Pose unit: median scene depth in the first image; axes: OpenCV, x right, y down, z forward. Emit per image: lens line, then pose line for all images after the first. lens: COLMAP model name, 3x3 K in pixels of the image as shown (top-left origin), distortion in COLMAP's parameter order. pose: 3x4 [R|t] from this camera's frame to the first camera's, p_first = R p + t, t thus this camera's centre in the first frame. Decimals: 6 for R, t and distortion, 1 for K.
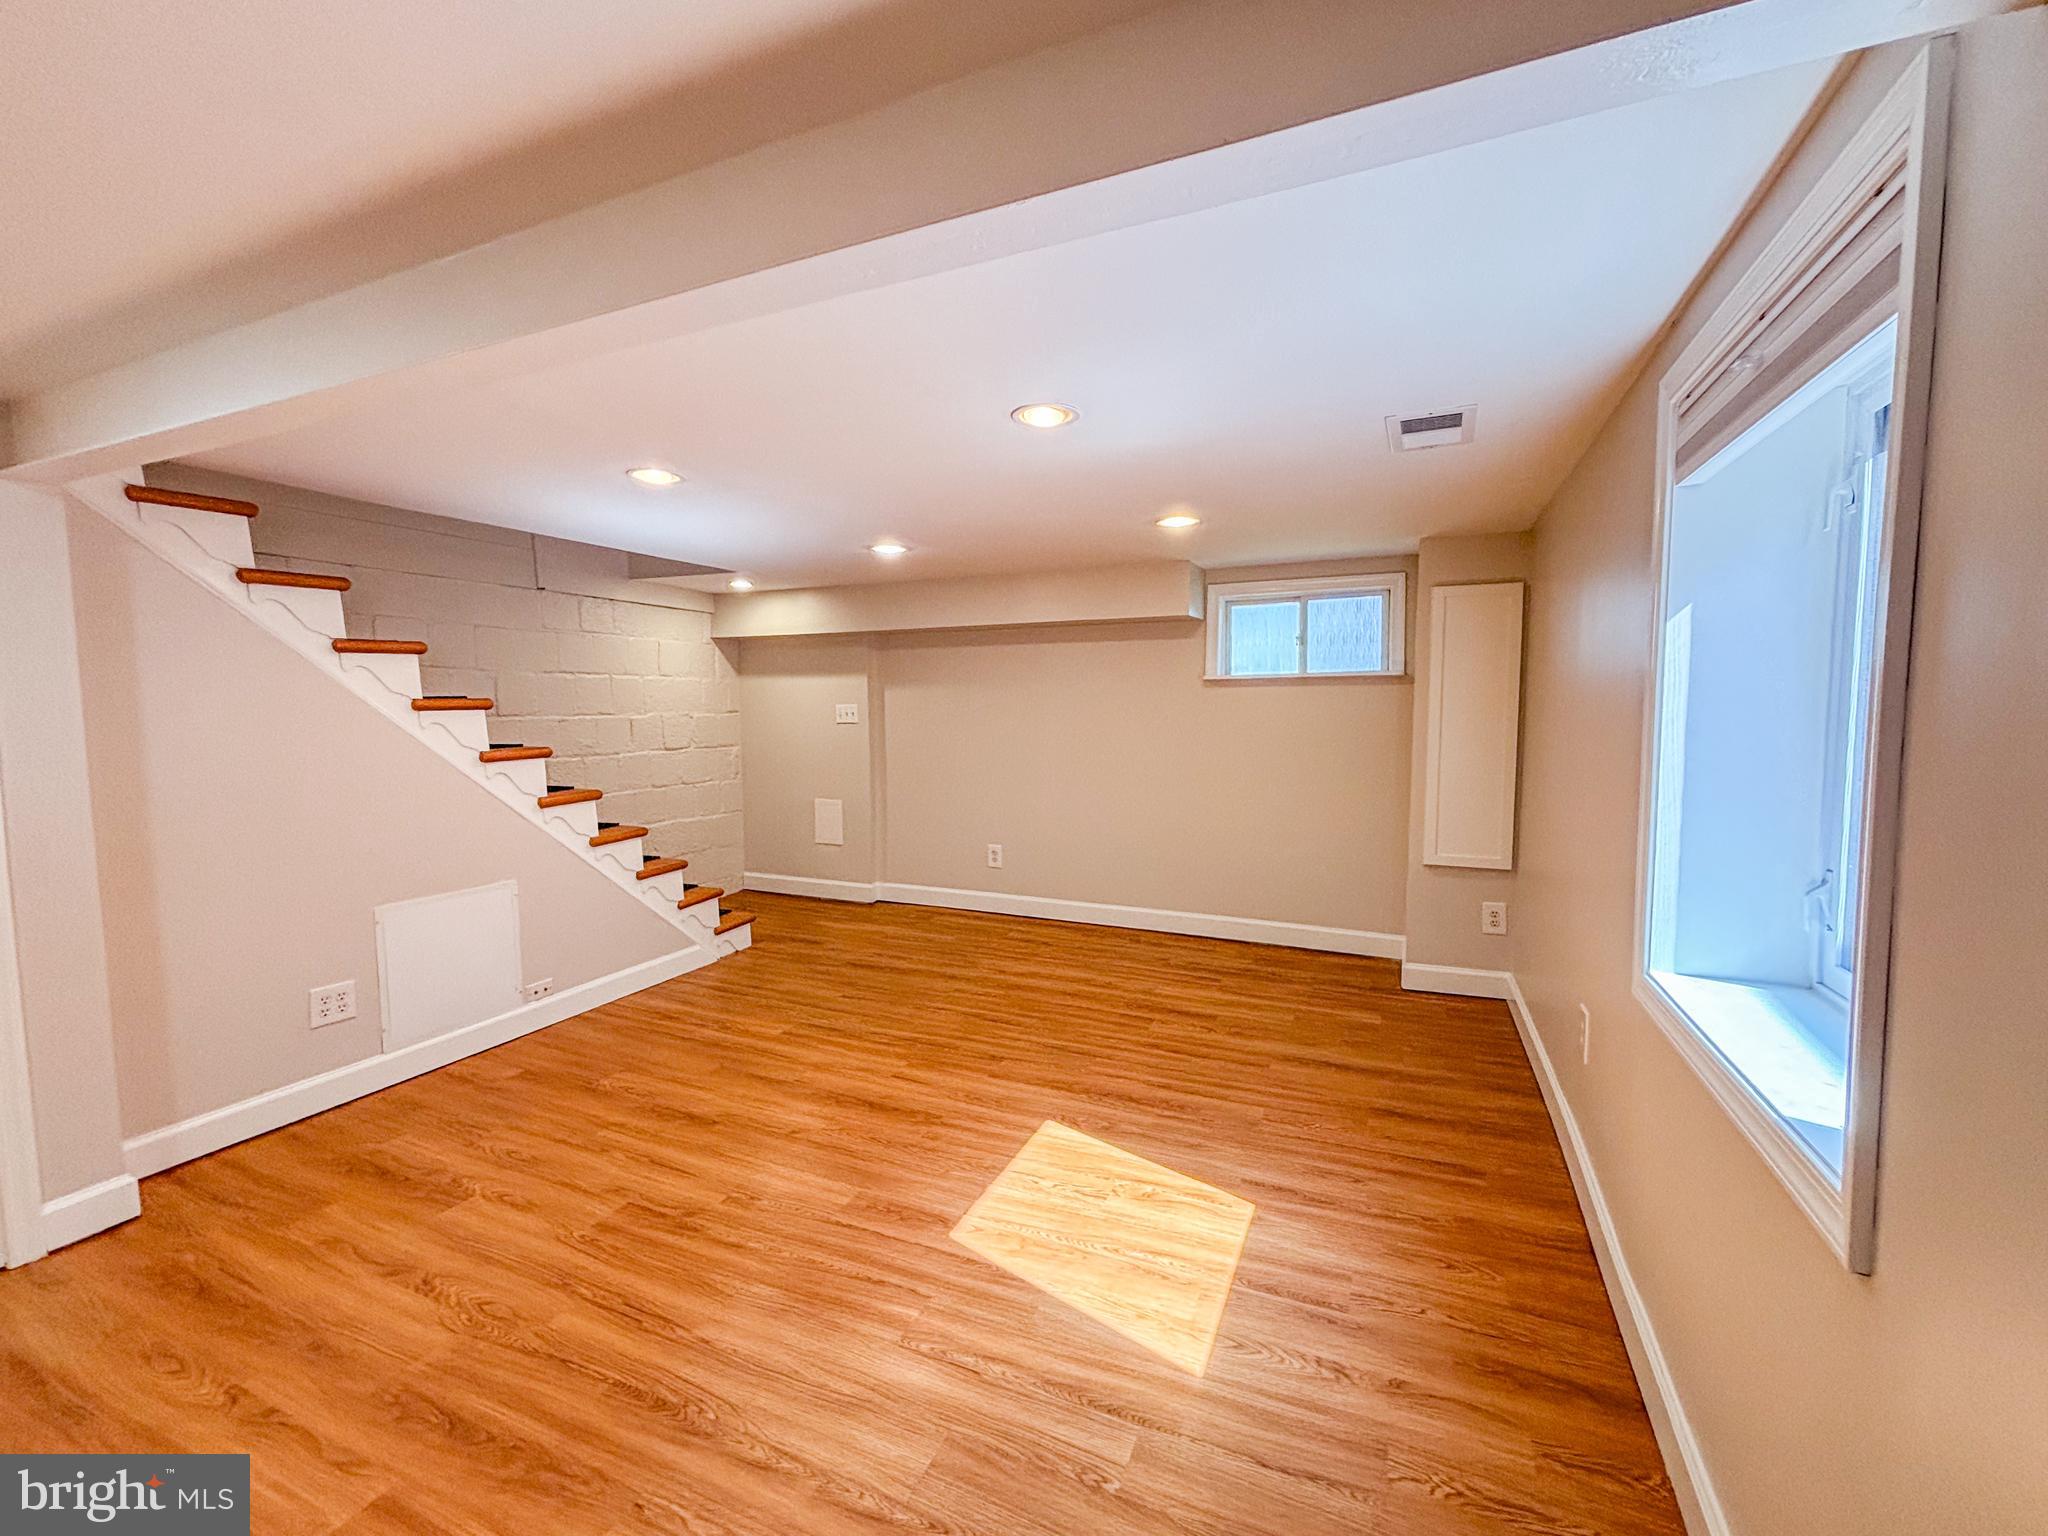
lens RADIAL K [[855.6, 0, 1035.7], [0, 855.6, 764.6], [0, 0, 1]] dist [0.000756, -0.000159]
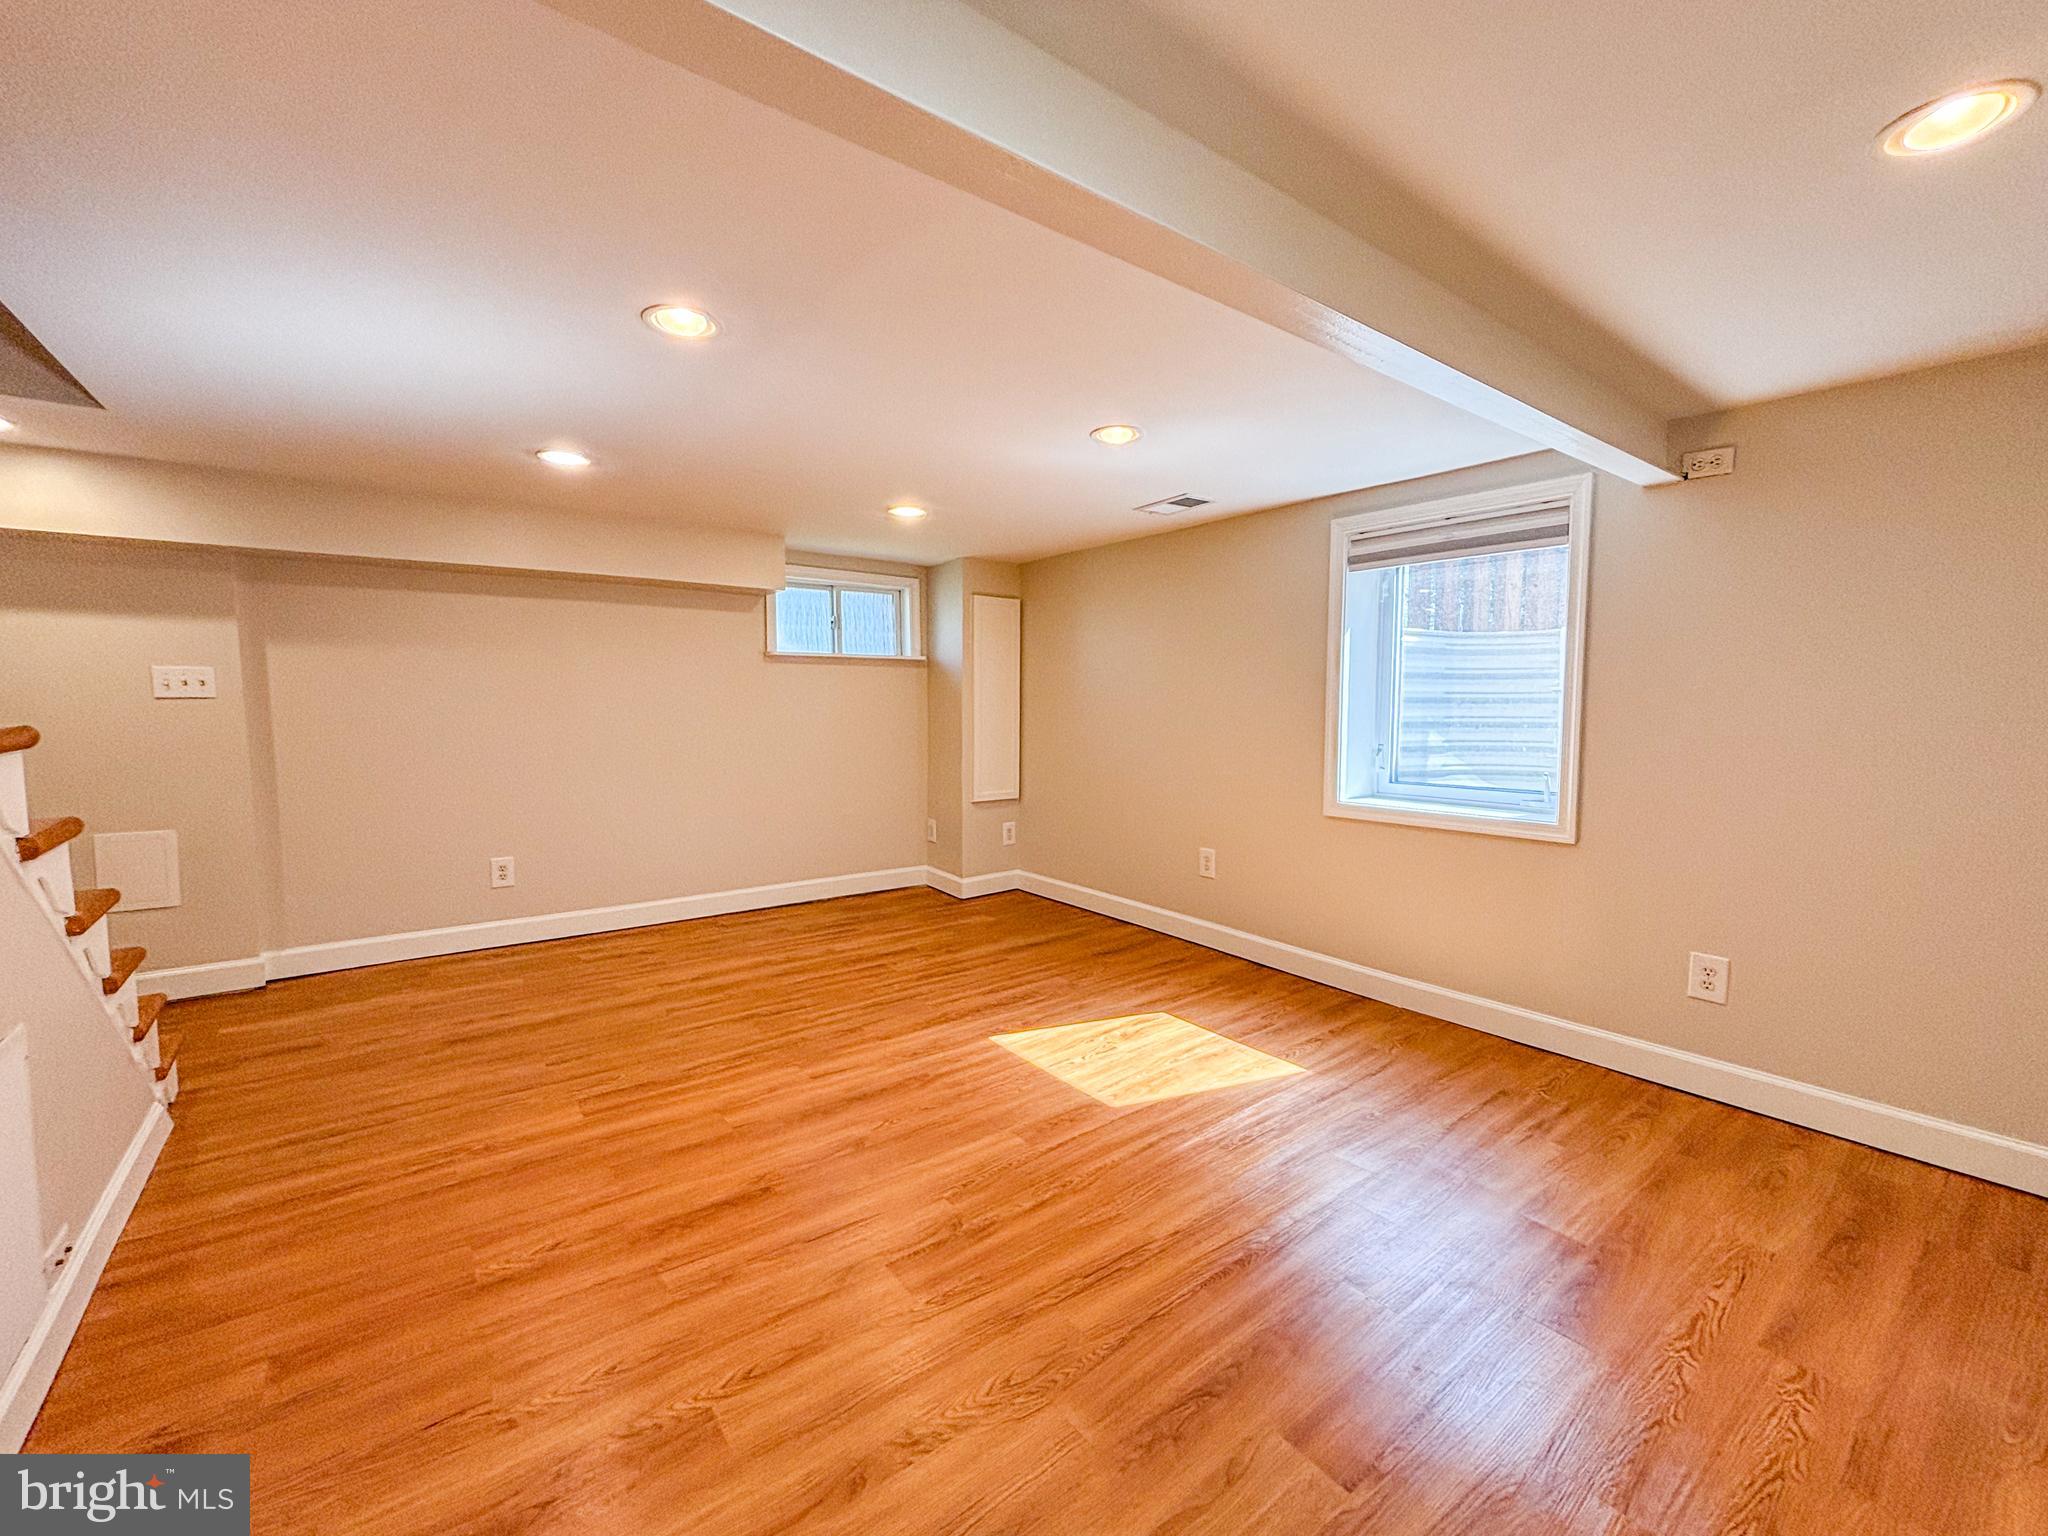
lens RADIAL K [[842.5, 0, 1025.0], [0, 842.5, 770.4], [0, 0, 1]] dist [0.003834, 0.000191]
pose [[0.485226, -0.068776, 0.871680, -0.721092], [0.062372, 0.997085, 0.043951, 0.017240], [-0.872161, 0.033043, 0.488101, 0.329635]]
